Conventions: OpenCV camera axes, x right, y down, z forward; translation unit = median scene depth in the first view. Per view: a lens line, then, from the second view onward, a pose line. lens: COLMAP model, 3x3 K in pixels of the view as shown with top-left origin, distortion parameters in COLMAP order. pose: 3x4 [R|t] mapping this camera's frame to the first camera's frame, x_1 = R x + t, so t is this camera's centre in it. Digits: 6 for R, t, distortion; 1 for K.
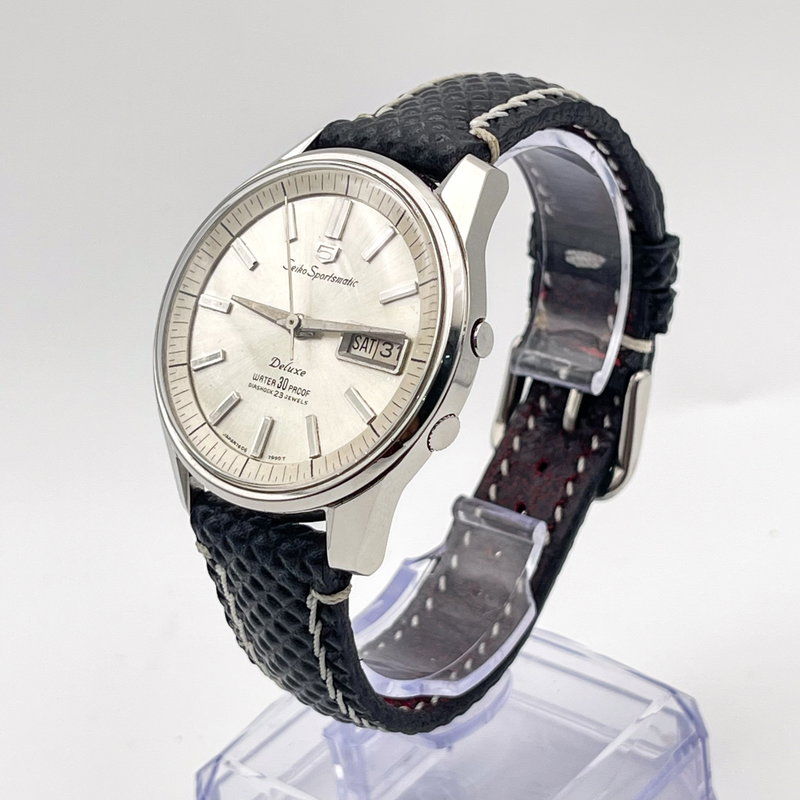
lens RADIAL K [[2158.1, 0, 400.1], [0, 2158.1, 402.8], [0, 0, 1]] dist [0.103793, 0.000000]
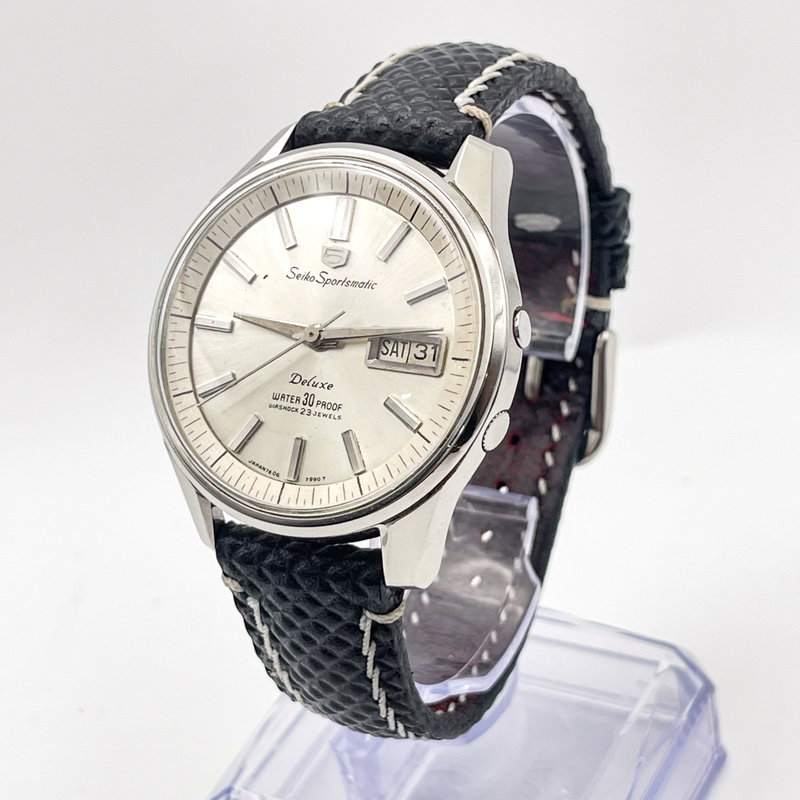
lens RADIAL K [[2158.1, 0, 400.0], [0, 2158.1, 398.0], [0, 0, 1]] dist [0.103793, 0.000000]
pose [[0.978897, -0.131849, 0.156130, -0.156003], [0.126741, 0.991034, 0.042278, -0.042791], [-0.160304, -0.021598, 0.986831, 0.060205]]
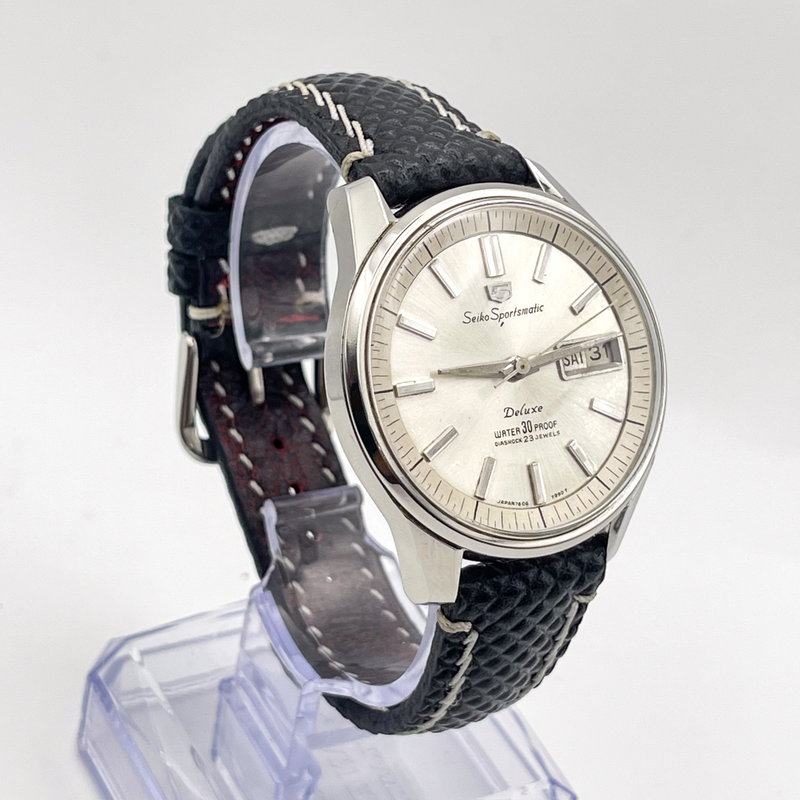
lens RADIAL K [[2158.1, 0, 400.2], [0, 2158.1, 399.2], [0, 0, 1]] dist [0.103793, 0.000000]
pose [[0.380679, -0.389539, 0.838655, -0.876718], [0.269117, 0.914354, 0.302543, -0.326644], [-0.884681, 0.110525, 0.452907, 0.572781]]
